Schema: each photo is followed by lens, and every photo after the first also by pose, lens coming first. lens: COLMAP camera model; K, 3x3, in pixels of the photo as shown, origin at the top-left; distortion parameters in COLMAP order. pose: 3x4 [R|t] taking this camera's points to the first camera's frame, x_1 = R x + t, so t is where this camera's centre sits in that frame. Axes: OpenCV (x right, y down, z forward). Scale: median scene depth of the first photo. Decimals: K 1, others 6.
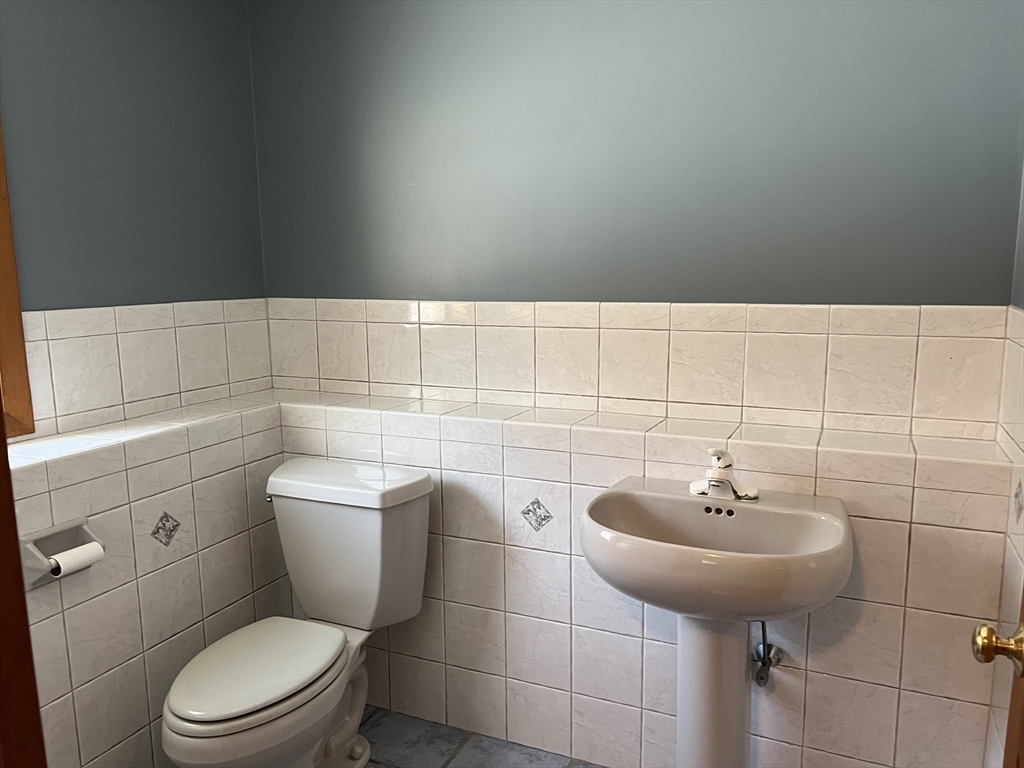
lens RADIAL K [[769.8, 0, 515.2], [0, 769.8, 379.6], [0, 0, 1]] dist [0.075577, -0.078824]
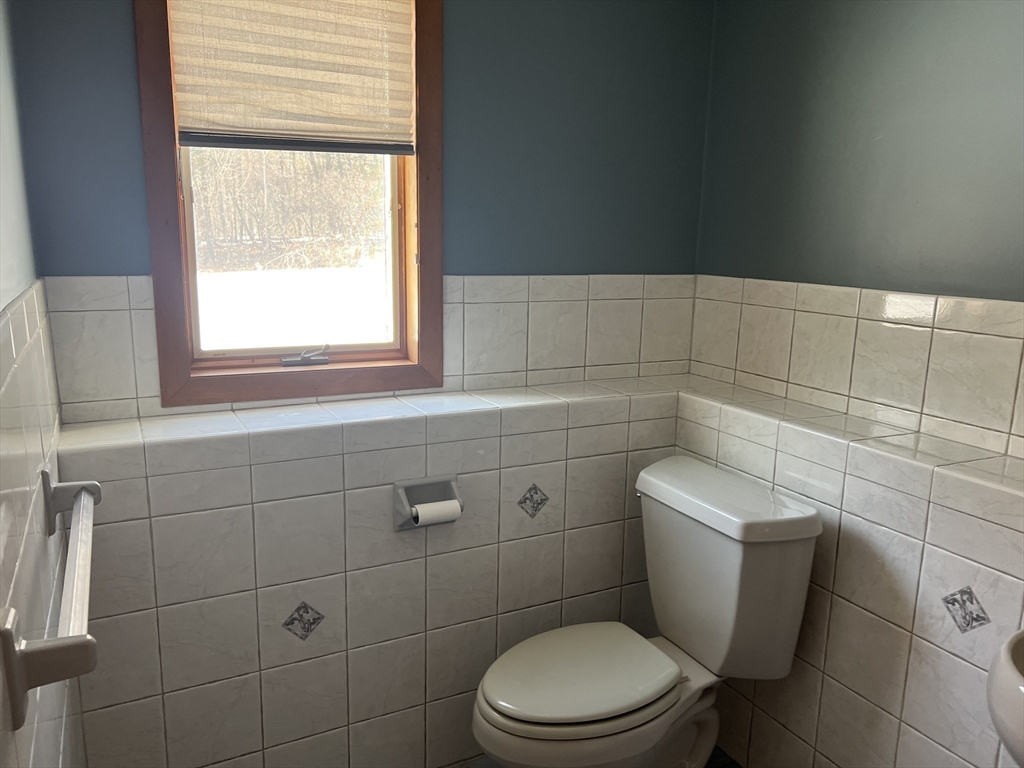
lens RADIAL K [[769.8, 0, 506.7], [0, 769.8, 390.6], [0, 0, 1]] dist [0.075577, -0.078824]
pose [[0.785663, 0.151249, -0.599881, 0.093541], [-0.122540, 0.988488, 0.088738, -0.030796], [0.606397, 0.003791, 0.795153, 0.181929]]
